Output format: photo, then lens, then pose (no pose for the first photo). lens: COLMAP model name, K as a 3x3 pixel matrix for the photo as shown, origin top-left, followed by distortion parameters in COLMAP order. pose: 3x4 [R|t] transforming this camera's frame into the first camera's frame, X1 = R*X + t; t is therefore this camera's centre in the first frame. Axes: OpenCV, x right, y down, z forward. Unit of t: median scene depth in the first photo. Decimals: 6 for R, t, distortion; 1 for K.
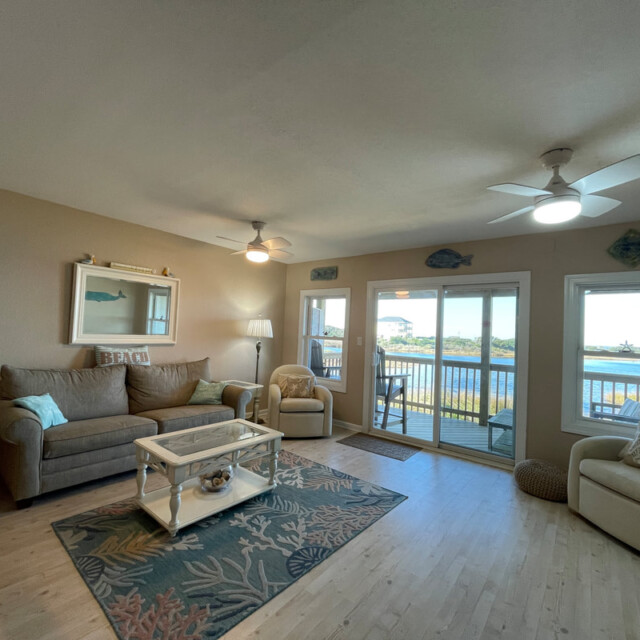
lens RADIAL K [[342.8, 0, 317.2], [0, 342.8, 318.3], [0, 0, 1]] dist [-0.004991, 0.004375]
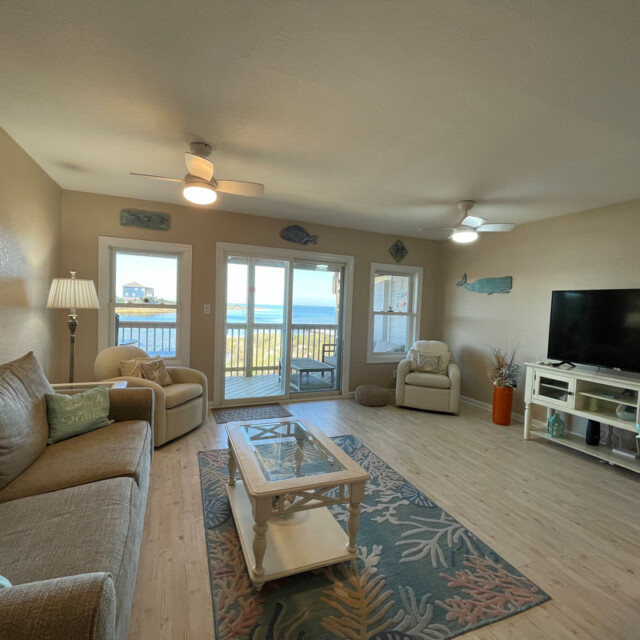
lens RADIAL K [[342.8, 0, 313.8], [0, 342.8, 325.0], [0, 0, 1]] dist [-0.004991, 0.004375]
pose [[0.476669, -0.077272, 0.875680, -0.734834], [-0.054603, 0.991603, 0.117224, -0.016511], [-0.877385, -0.103692, 0.468447, 0.483061]]
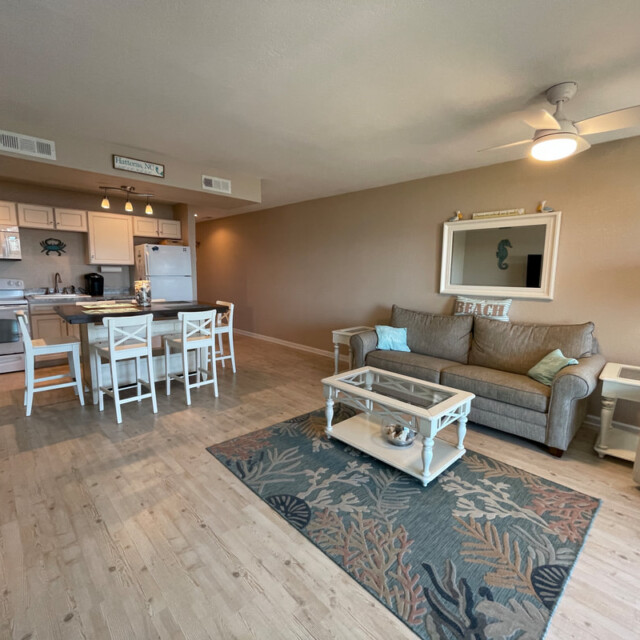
lens RADIAL K [[342.8, 0, 316.6], [0, 342.8, 319.9], [0, 0, 1]] dist [-0.004991, 0.004375]
pose [[-0.112897, 0.090373, -0.989488, 0.517305], [0.016393, 0.995889, 0.089087, 0.055236], [0.993471, -0.006163, -0.113915, 0.708603]]
